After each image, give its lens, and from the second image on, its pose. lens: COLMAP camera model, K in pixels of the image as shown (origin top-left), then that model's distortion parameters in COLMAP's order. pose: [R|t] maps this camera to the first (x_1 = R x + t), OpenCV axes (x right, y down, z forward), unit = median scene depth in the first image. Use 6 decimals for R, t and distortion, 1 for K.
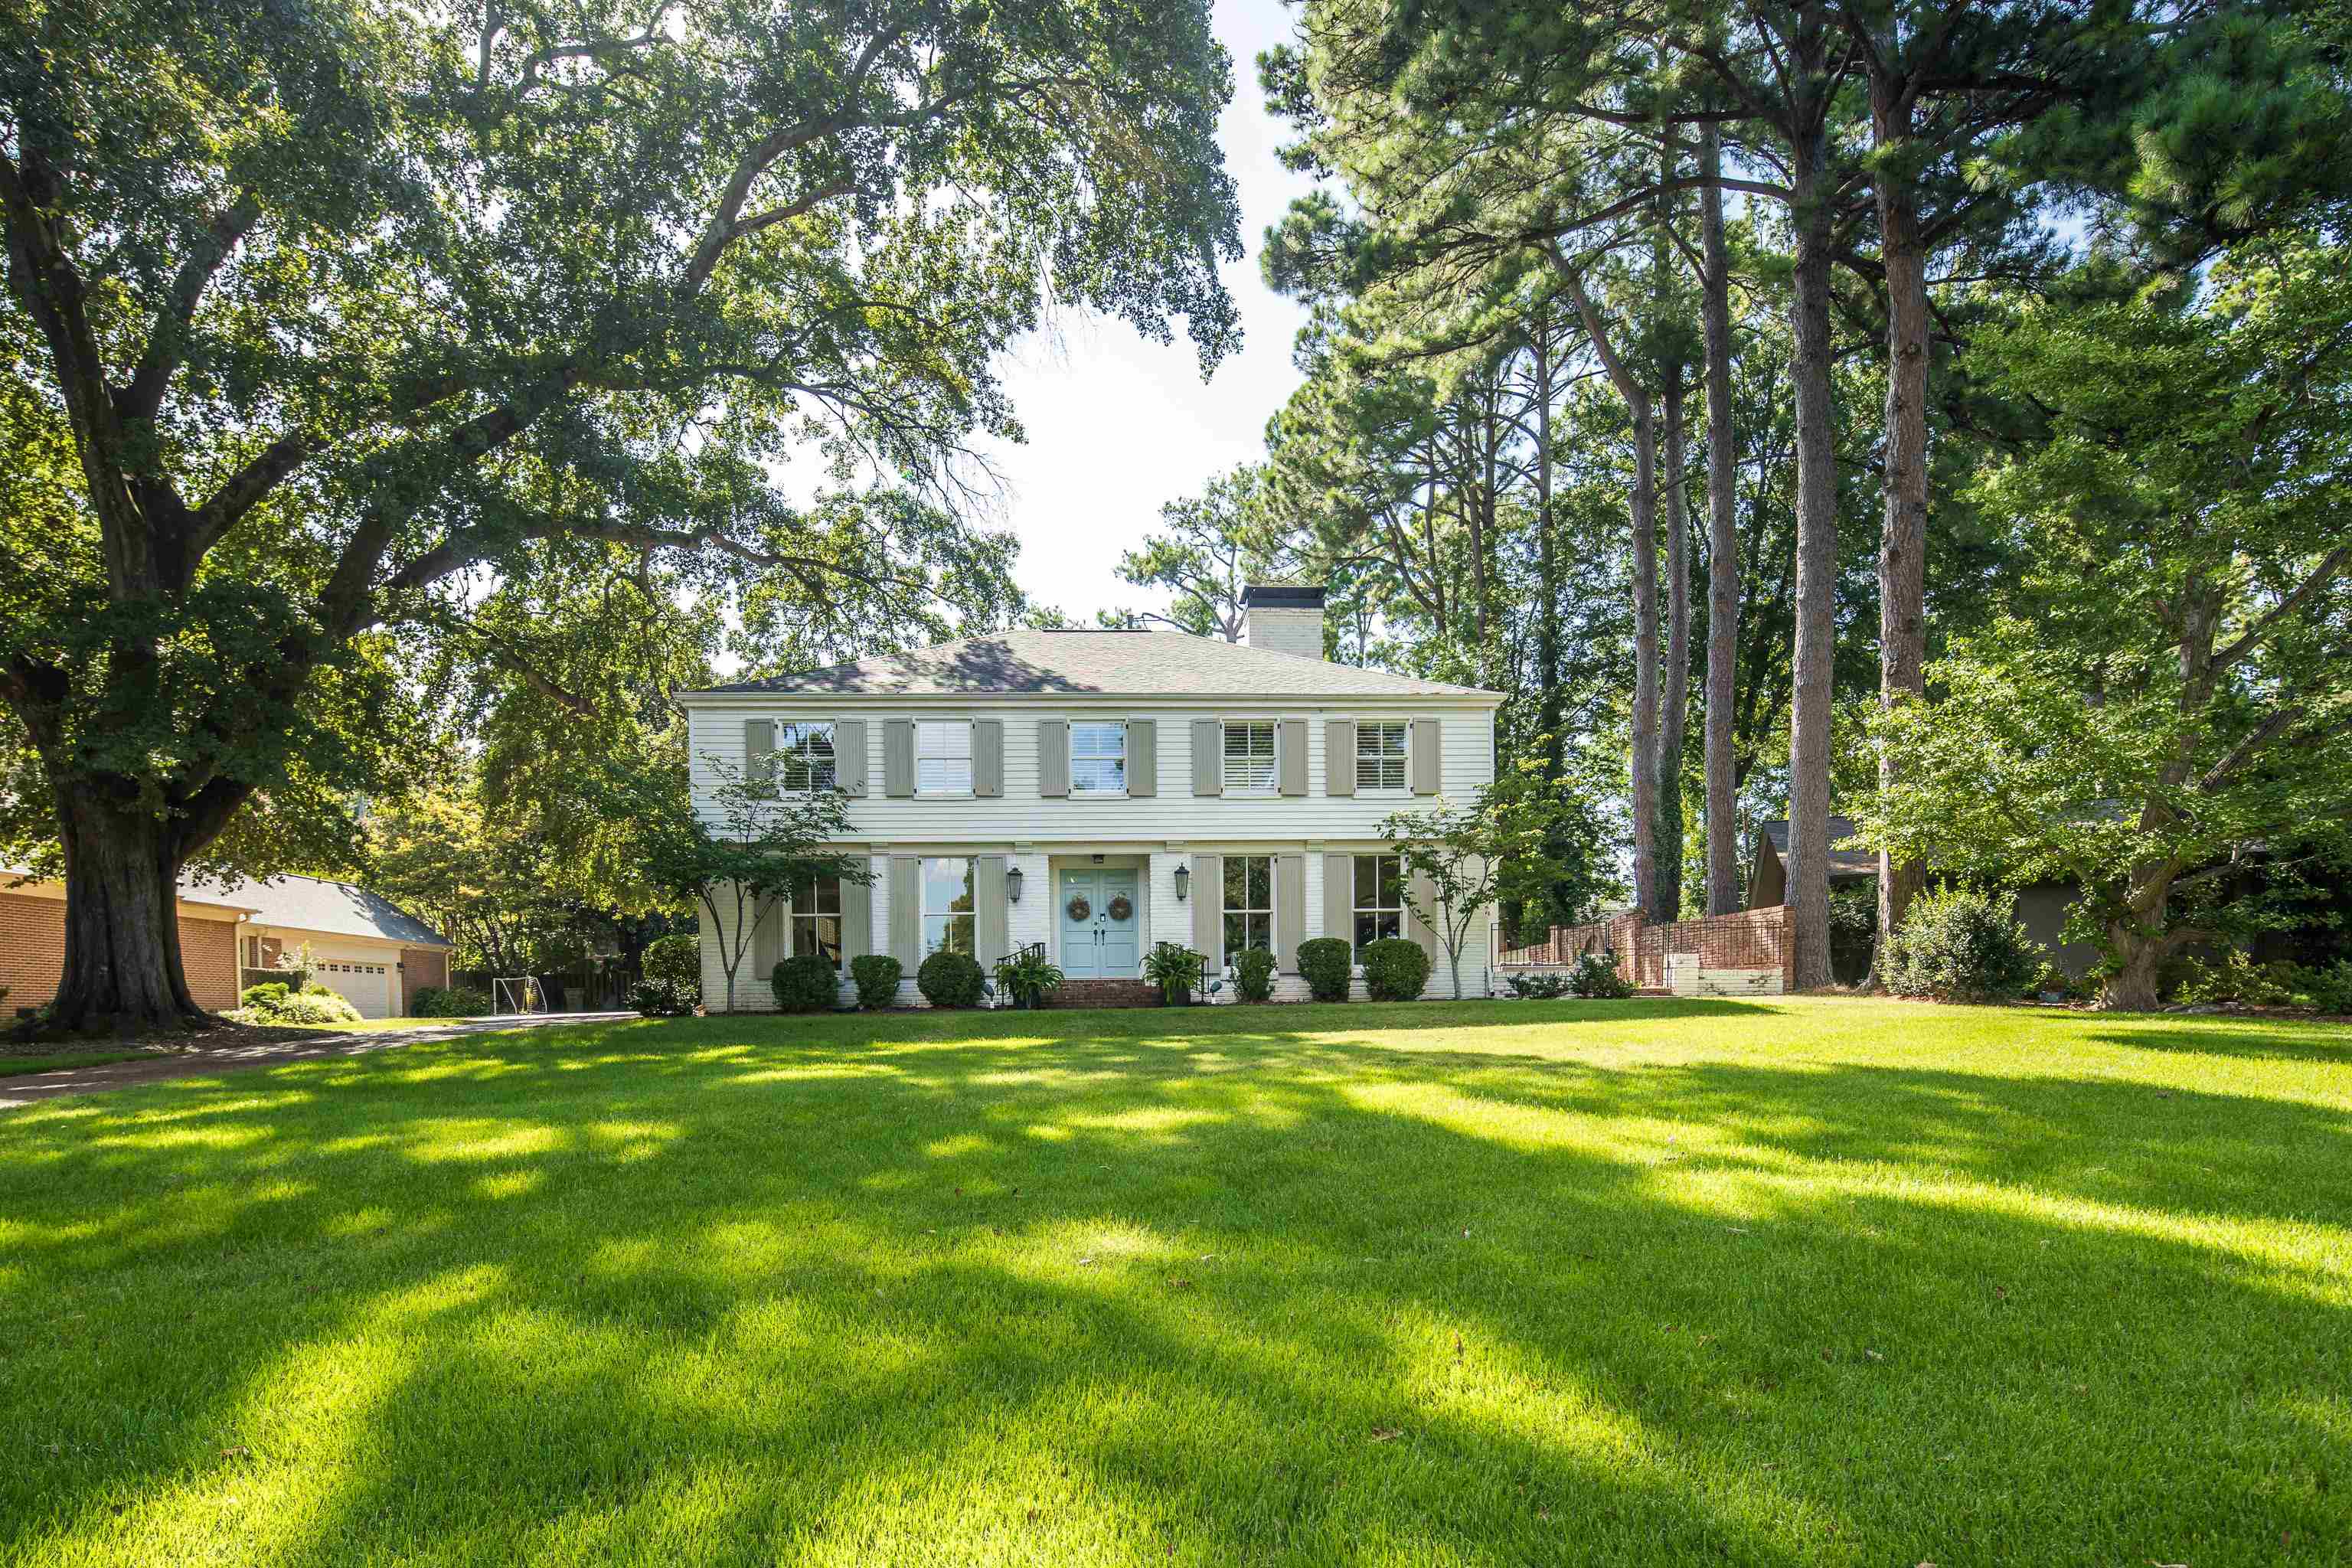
lens RADIAL K [[1143.0, 0, 1178.0], [0, 1143.0, 798.9], [0, 0, 1]] dist [0.001630, -0.000894]
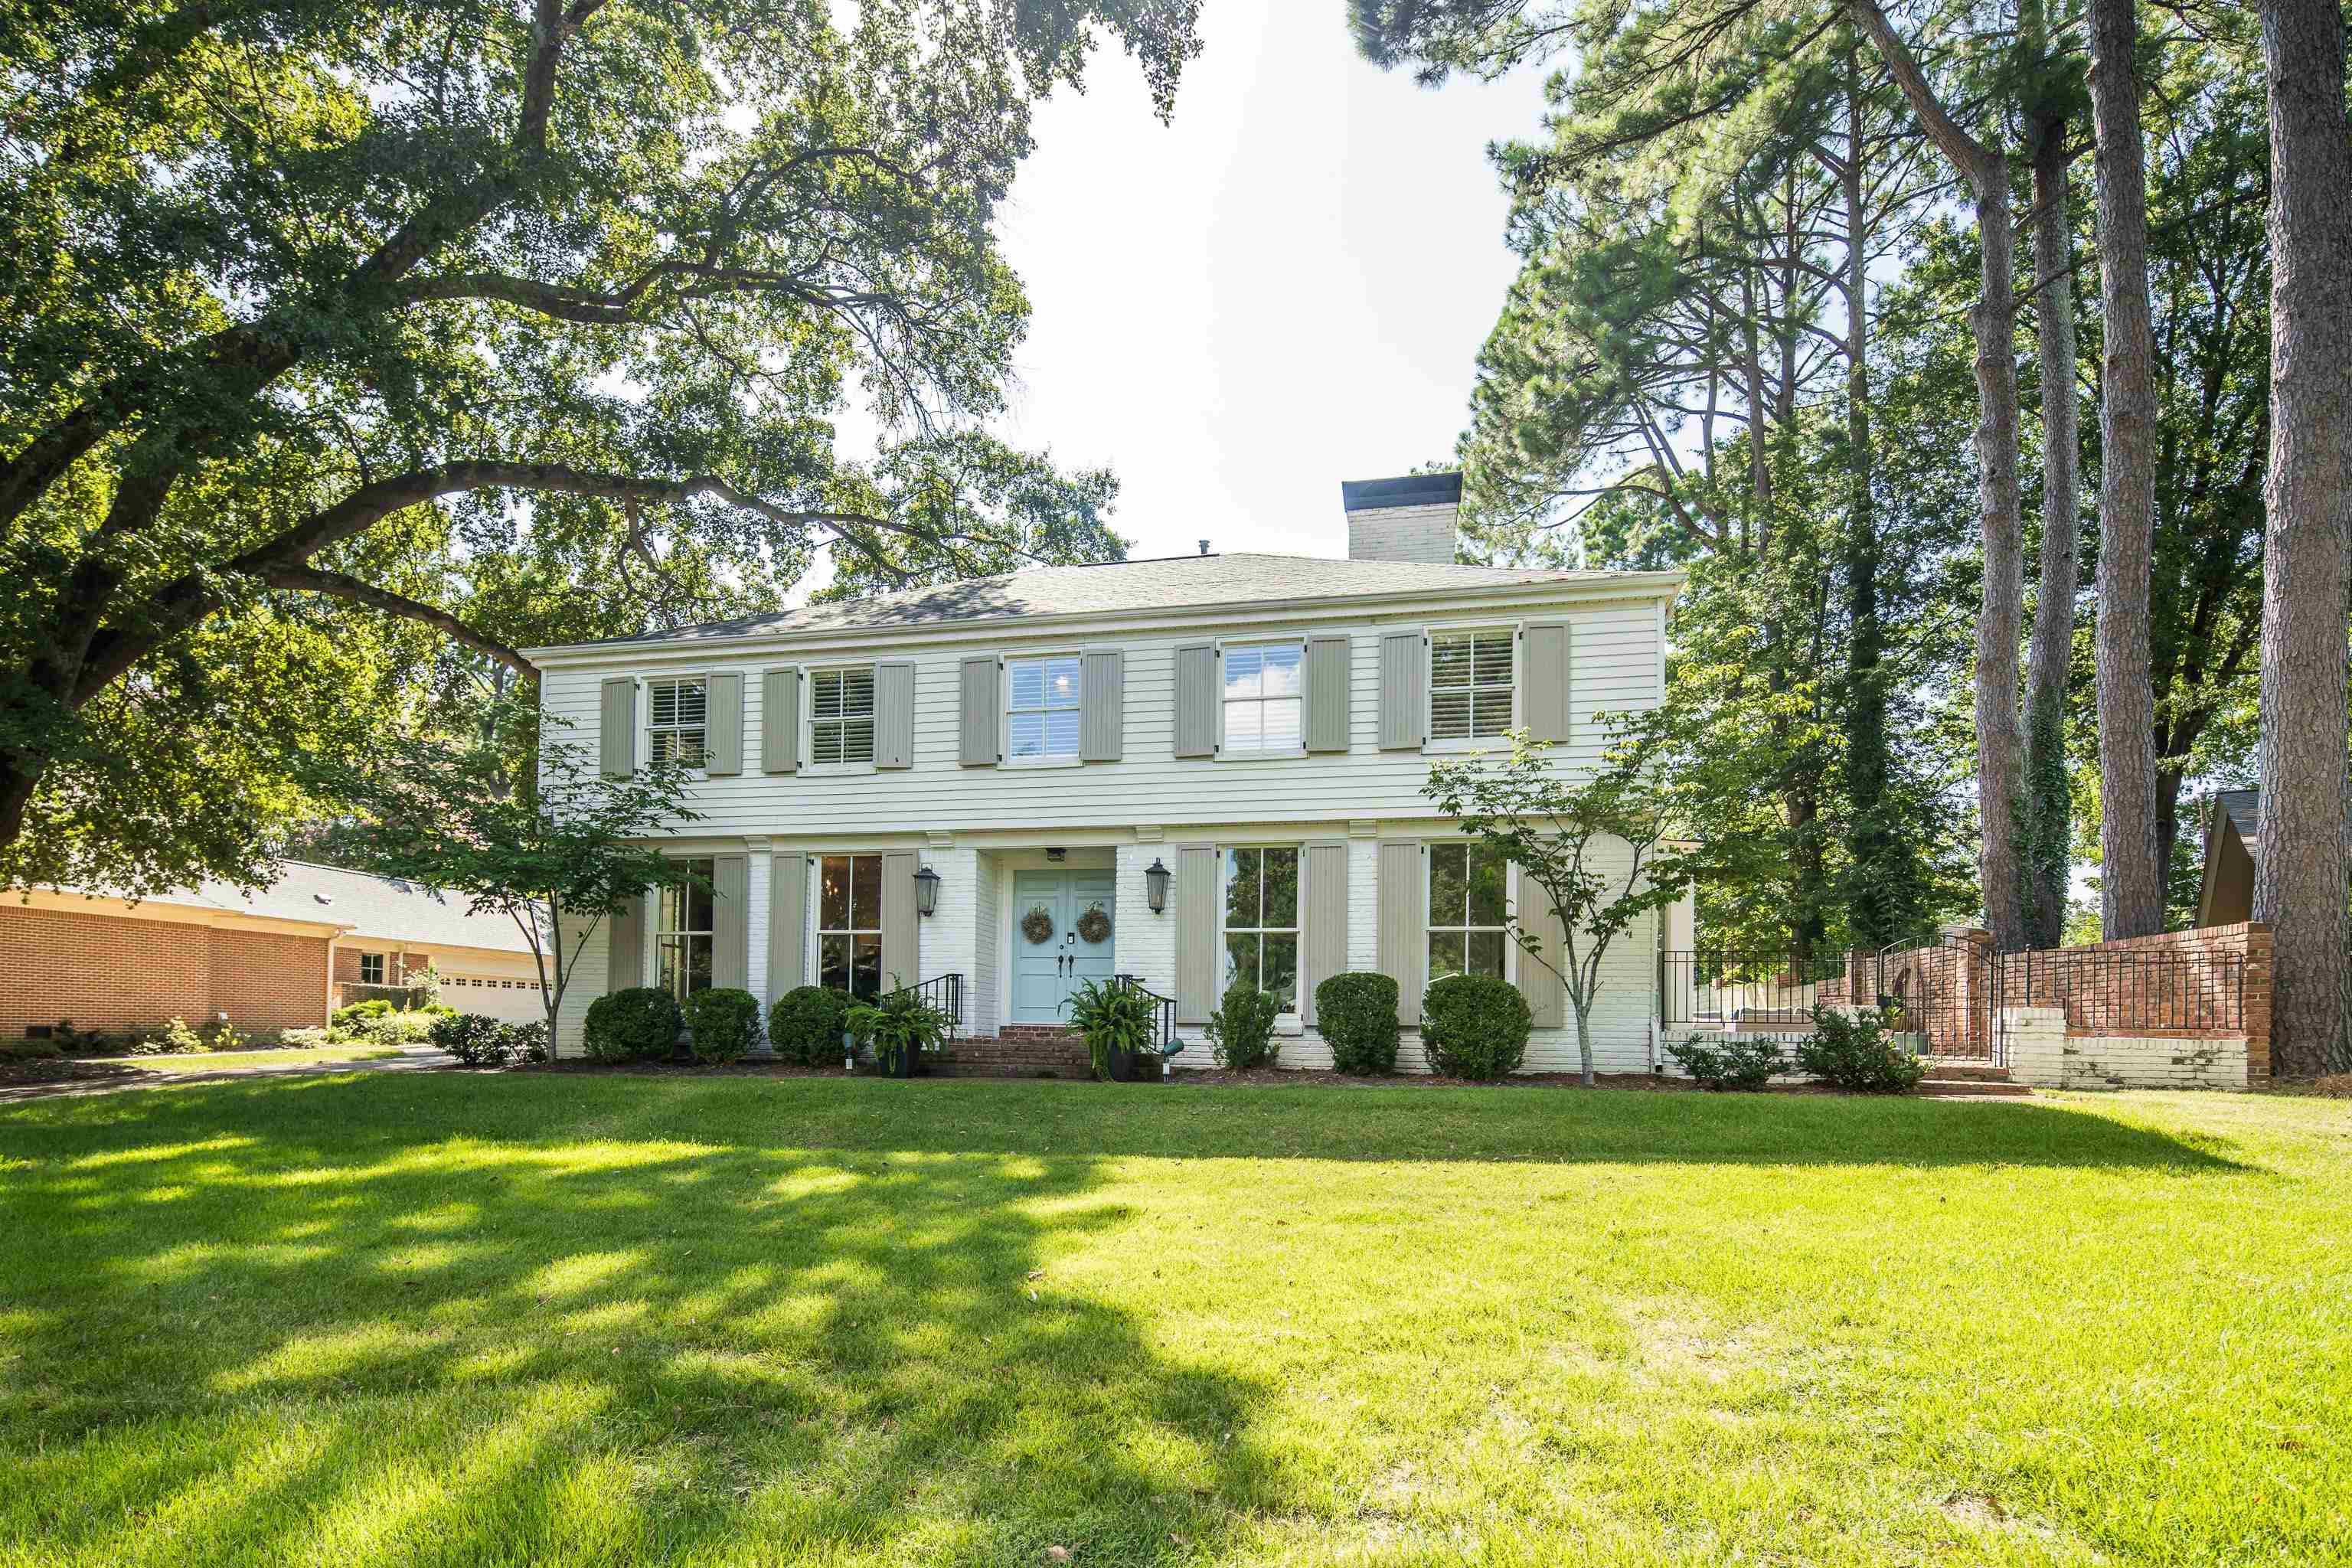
lens RADIAL K [[1143.0, 0, 1180.9], [0, 1143.0, 831.1], [0, 0, 1]] dist [0.001630, -0.000894]
pose [[0.961675, -0.020336, -0.273438, 0.193534], [0.023359, 0.999697, 0.007806, 0.033863], [0.273196, -0.013894, 0.961858, 0.342802]]
